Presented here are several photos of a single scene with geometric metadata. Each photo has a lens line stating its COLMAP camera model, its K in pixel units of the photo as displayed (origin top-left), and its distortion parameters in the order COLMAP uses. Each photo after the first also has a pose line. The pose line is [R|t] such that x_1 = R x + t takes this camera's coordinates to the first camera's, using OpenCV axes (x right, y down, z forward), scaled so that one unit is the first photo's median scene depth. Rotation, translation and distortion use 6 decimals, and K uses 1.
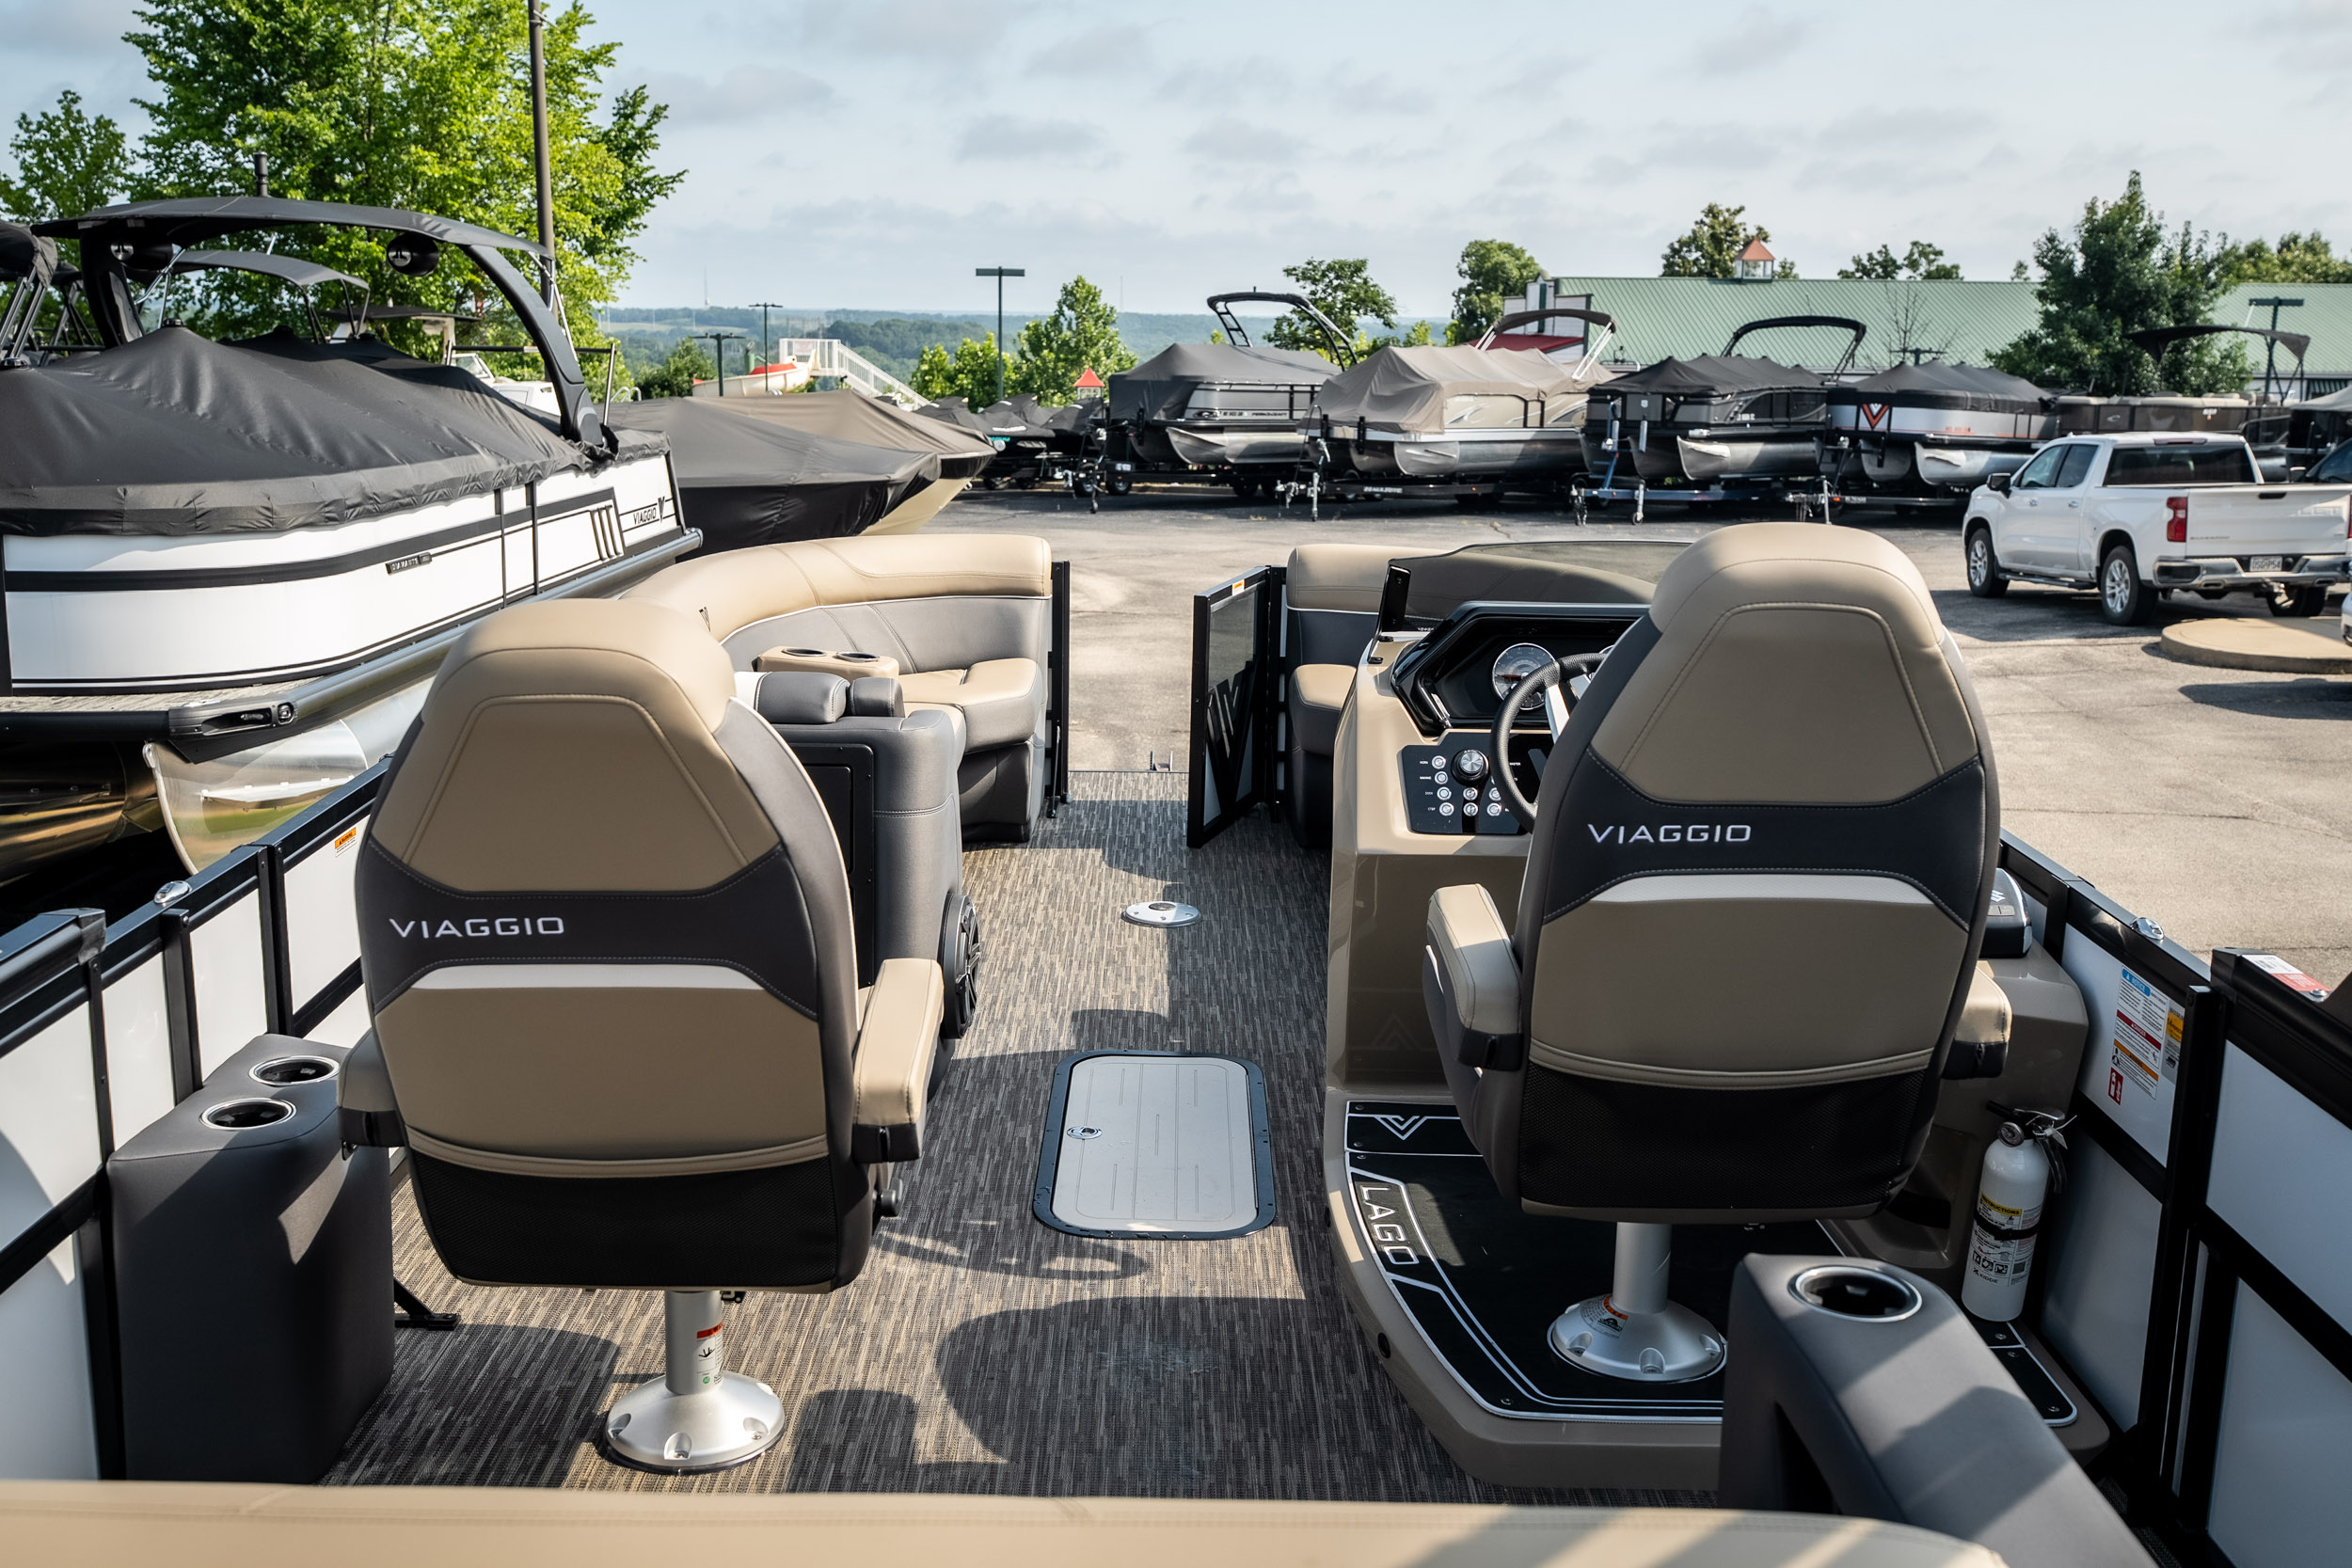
lens RADIAL K [[2290.5, 0, 1178.4], [0, 2290.5, 792.2], [0, 0, 1]] dist [0.002449, 0.000000]
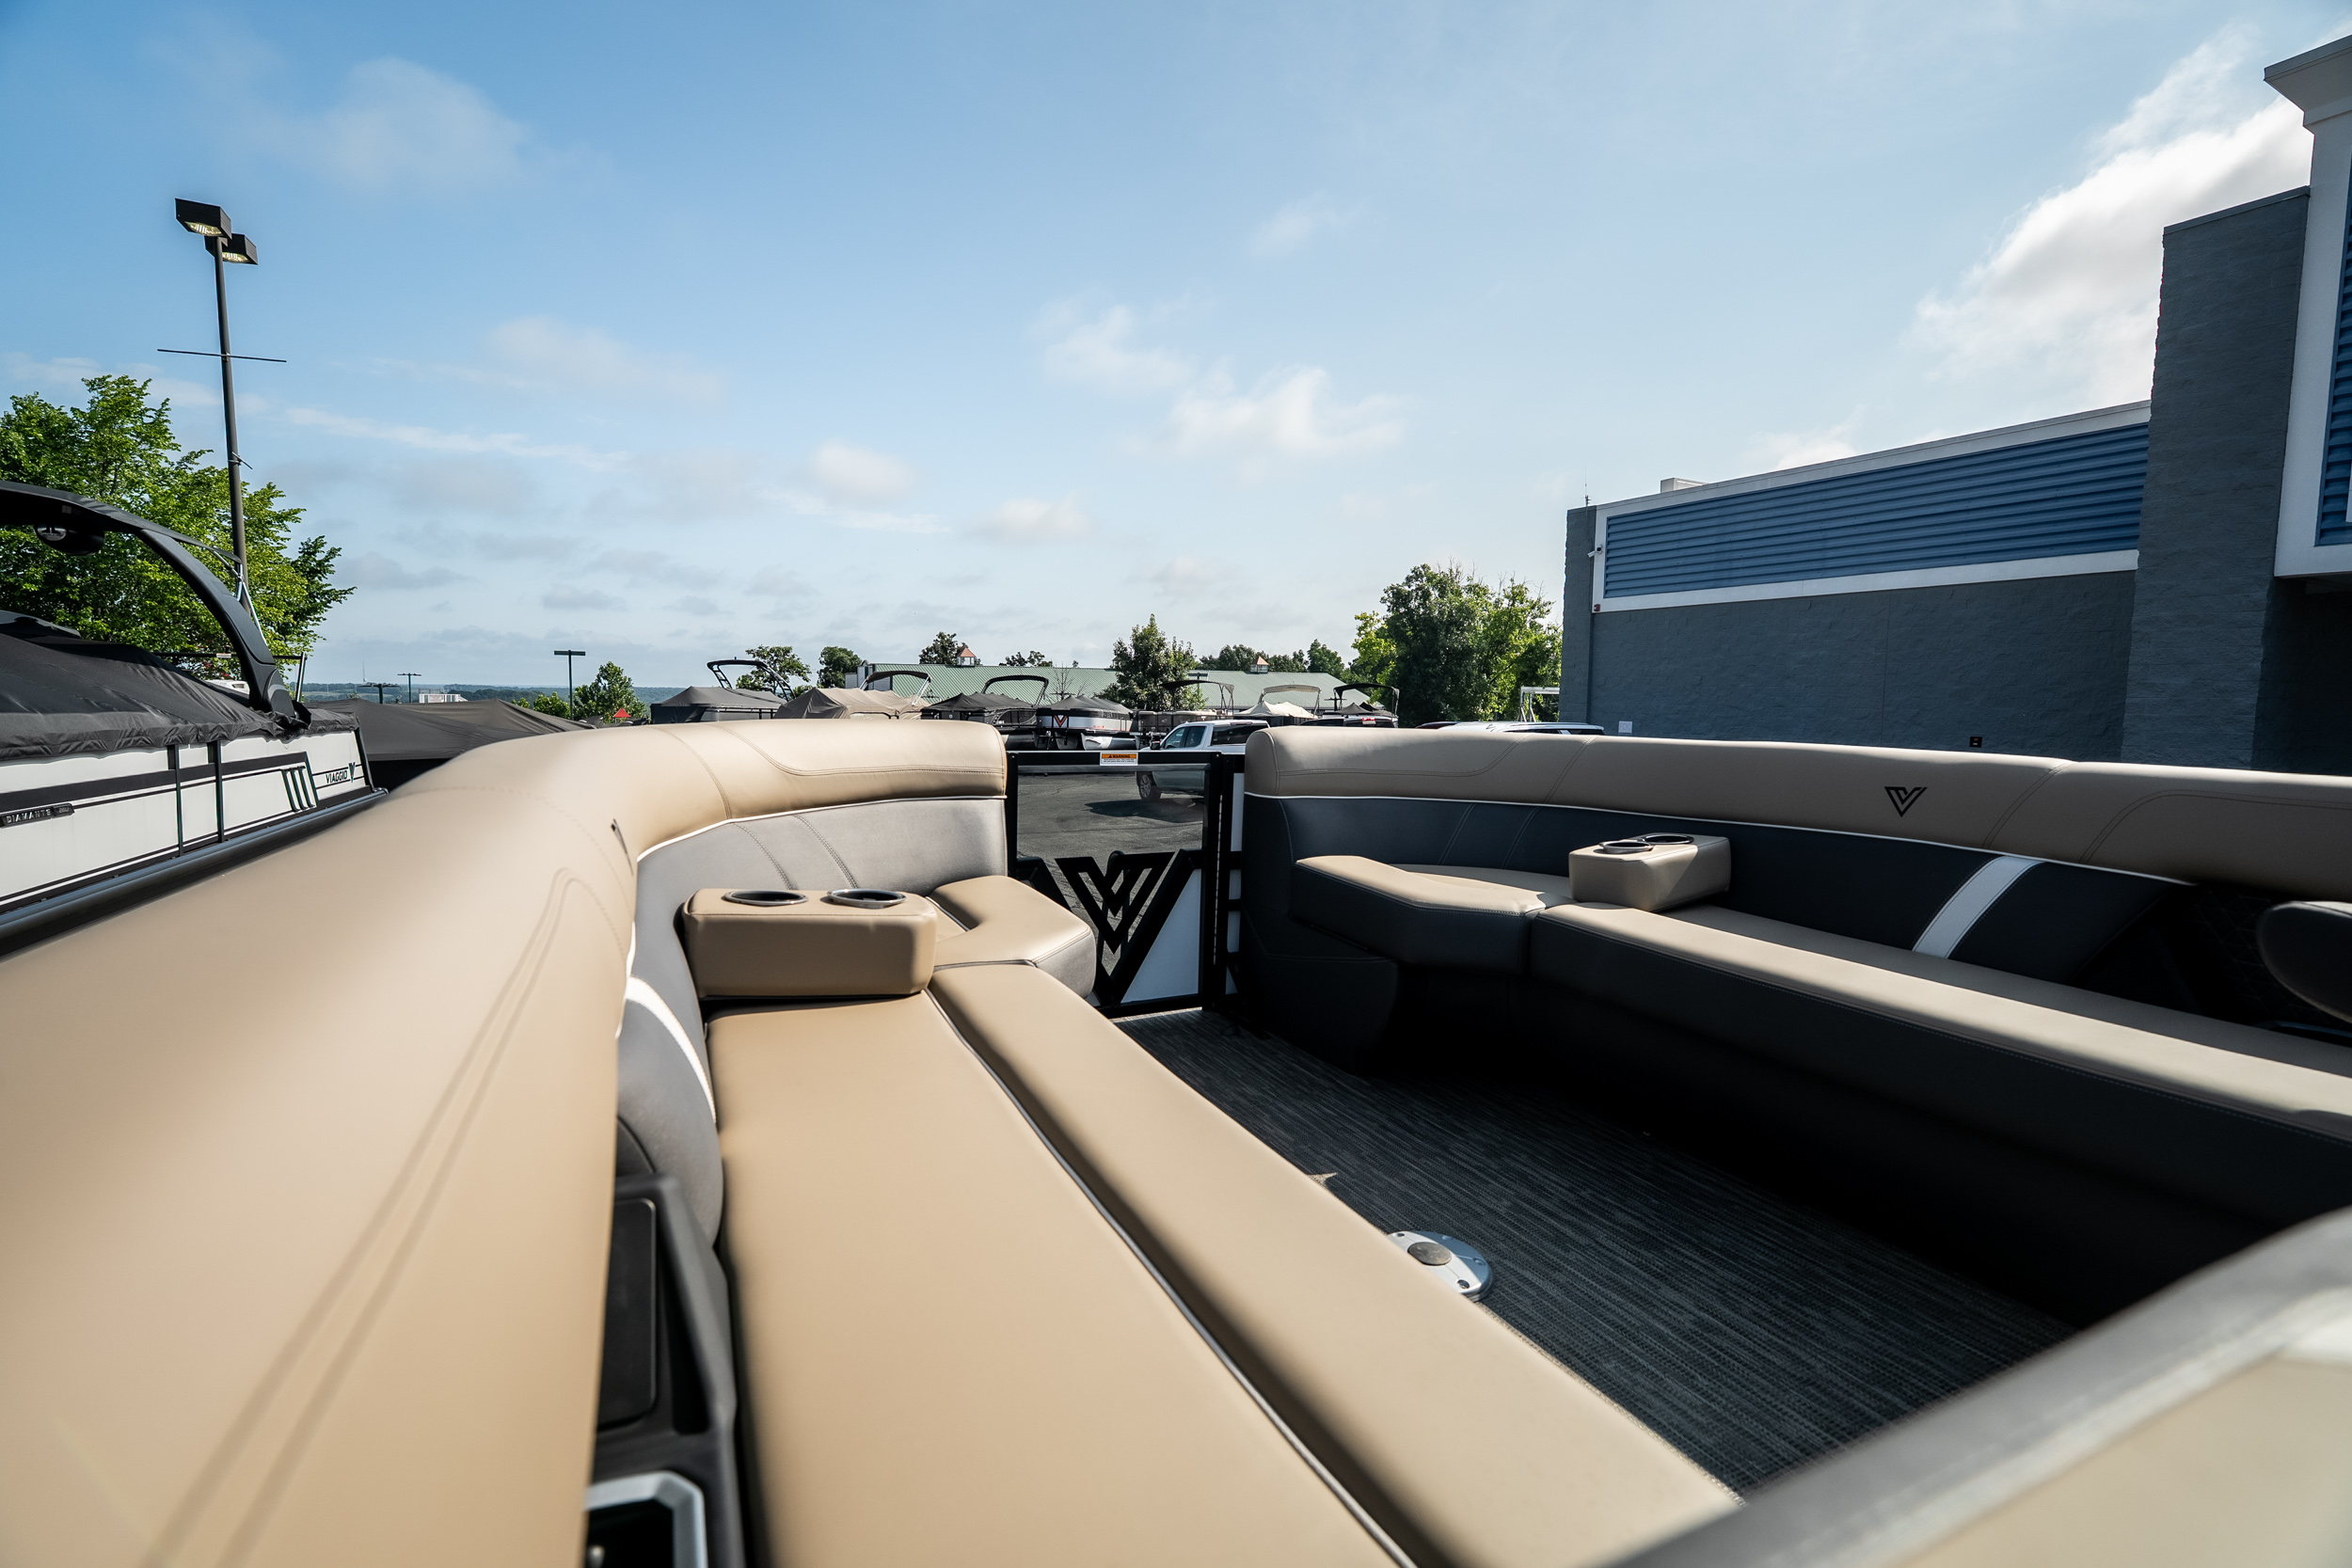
lens RADIAL K [[1048.6, 0, 1175.9], [0, 1048.6, 786.9], [0, 0, 1]] dist [-0.009254, 0.001650]
pose [[0.896164, -0.039188, 0.441988, -0.043943], [0.088242, 0.991936, -0.090970, -0.013243], [-0.434859, 0.120526, 0.892396, 0.172763]]
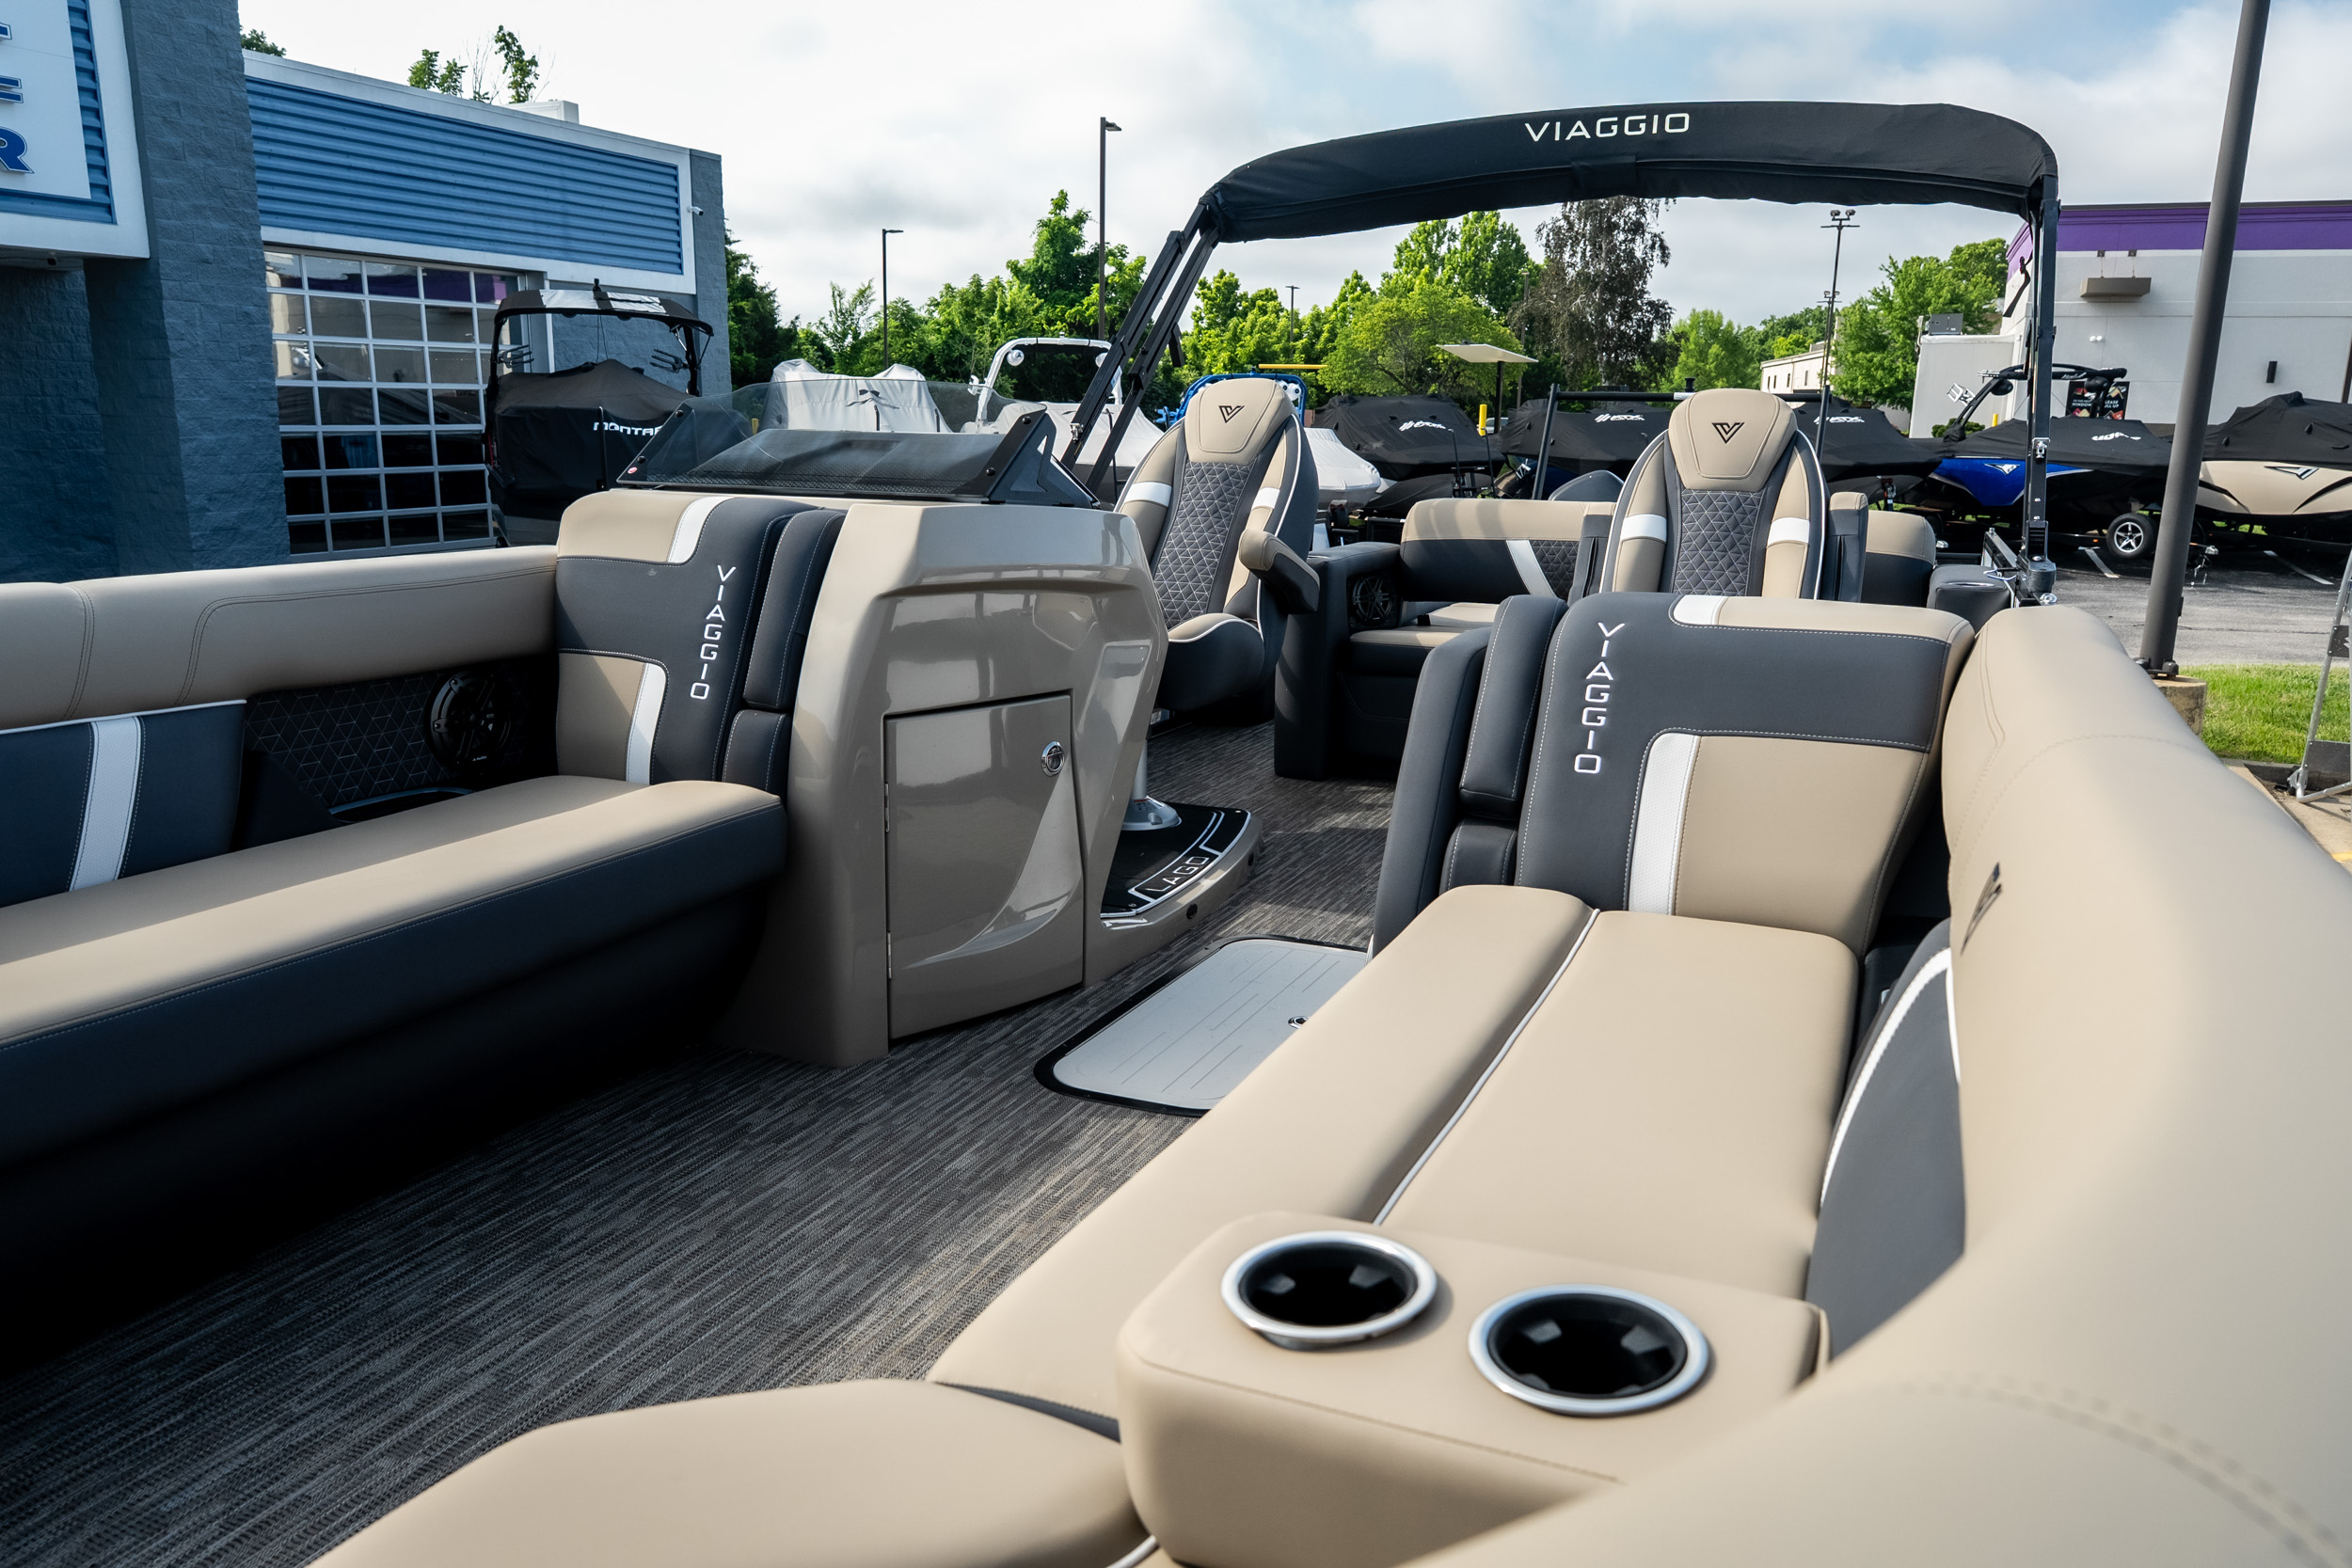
lens RADIAL K [[1631.0, 0, 1172.1], [0, 1631.0, 781.3], [0, 0, 1]] dist [-0.002362, -0.000436]
pose [[-0.911529, -0.115768, 0.394605, -0.033861], [0.057131, 0.914604, 0.400294, -0.187188], [-0.407249, 0.387424, -0.827074, 0.810550]]
